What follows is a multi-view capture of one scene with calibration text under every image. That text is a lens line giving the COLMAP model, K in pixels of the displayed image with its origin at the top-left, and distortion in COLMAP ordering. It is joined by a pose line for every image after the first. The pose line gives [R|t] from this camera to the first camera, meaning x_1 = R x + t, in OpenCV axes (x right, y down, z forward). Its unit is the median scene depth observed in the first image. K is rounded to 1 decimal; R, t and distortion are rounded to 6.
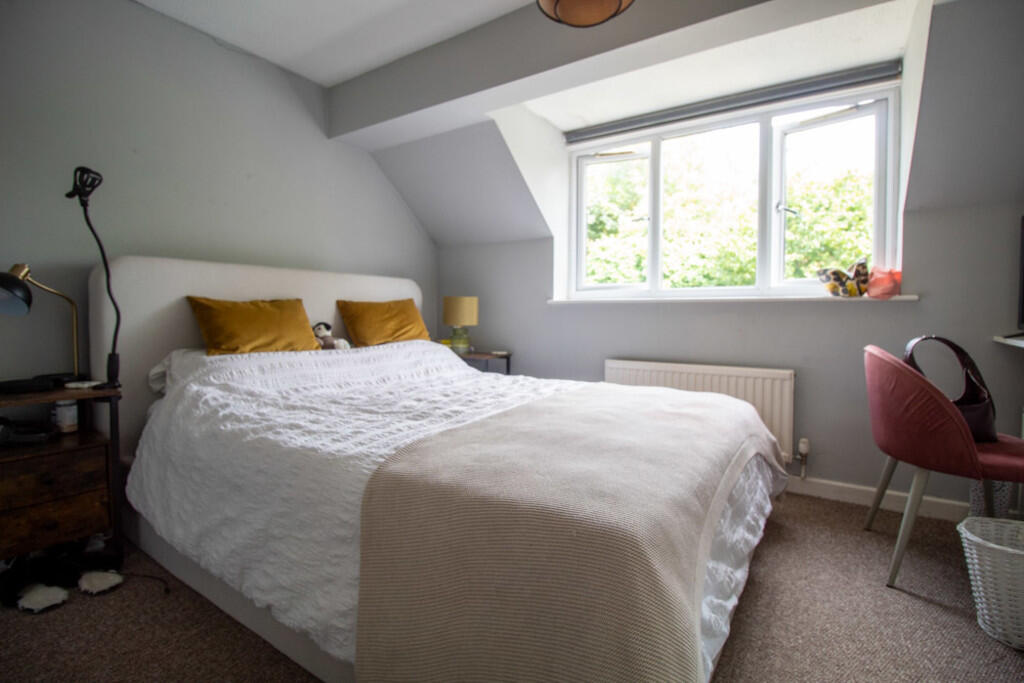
lens RADIAL K [[475.4, 0, 518.0], [0, 475.4, 335.2], [0, 0, 1]] dist [-0.004357, -0.000383]
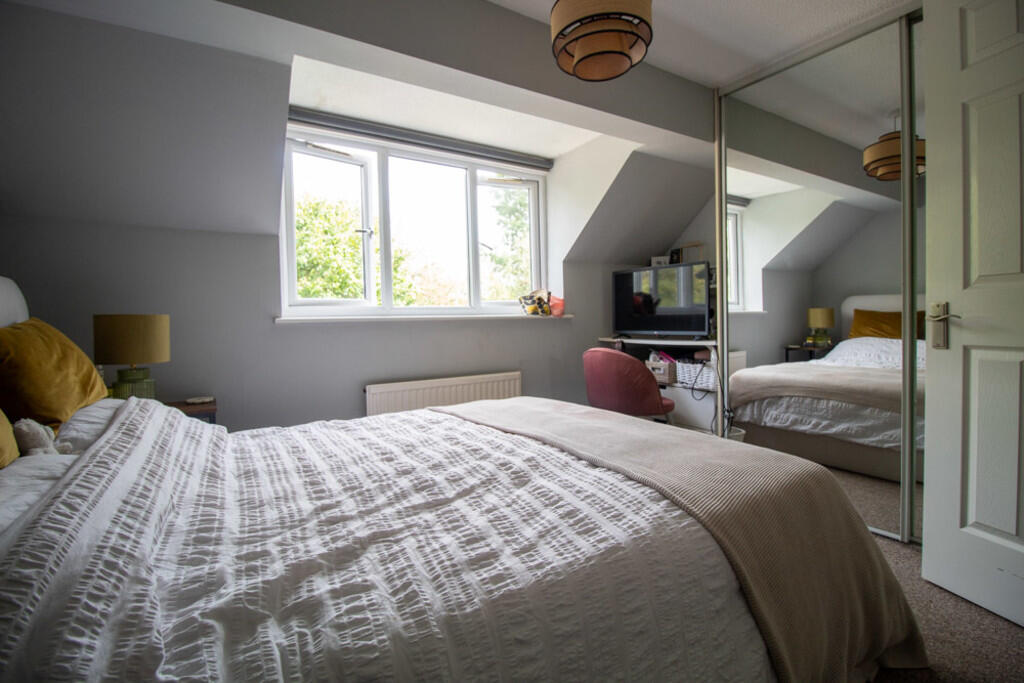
lens RADIAL K [[475.4, 0, 517.0], [0, 475.4, 337.2], [0, 0, 1]] dist [-0.004357, -0.000383]
pose [[0.418273, -0.047576, 0.907074, -0.591945], [0.064740, 0.997649, 0.022474, -0.049566], [-0.906011, 0.049324, 0.420370, 0.438143]]
